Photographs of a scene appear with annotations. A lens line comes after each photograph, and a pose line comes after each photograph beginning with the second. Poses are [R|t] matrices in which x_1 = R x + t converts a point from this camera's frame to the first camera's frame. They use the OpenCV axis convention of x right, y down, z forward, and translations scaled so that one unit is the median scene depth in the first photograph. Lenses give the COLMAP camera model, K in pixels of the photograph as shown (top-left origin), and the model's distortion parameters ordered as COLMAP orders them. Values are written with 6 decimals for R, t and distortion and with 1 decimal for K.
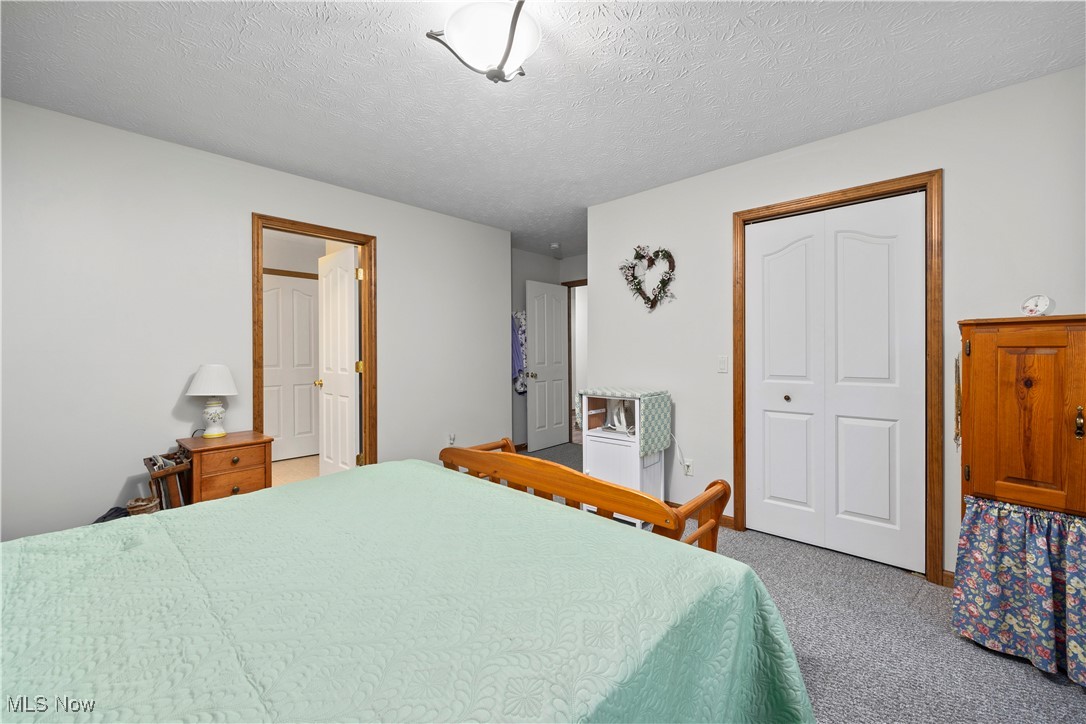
lens RADIAL K [[440.6, 0, 545.7], [0, 440.6, 355.6], [0, 0, 1]] dist [-0.000975, 0.000061]
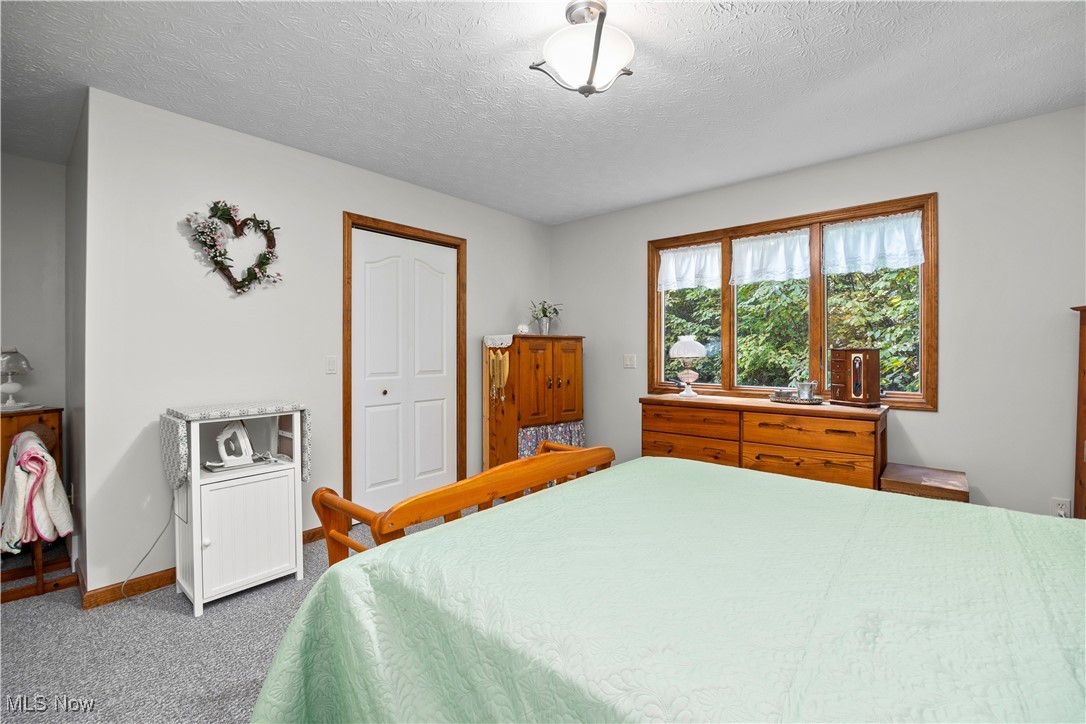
lens RADIAL K [[464.0, 0, 542.6], [0, 464.0, 357.3], [0, 0, 1]] dist [-0.001533, -0.000062]
pose [[-0.023401, -0.006906, 0.999702, -0.673828], [0.010984, 0.999914, 0.007165, 0.001288], [-0.999666, 0.011149, -0.023323, 0.629953]]
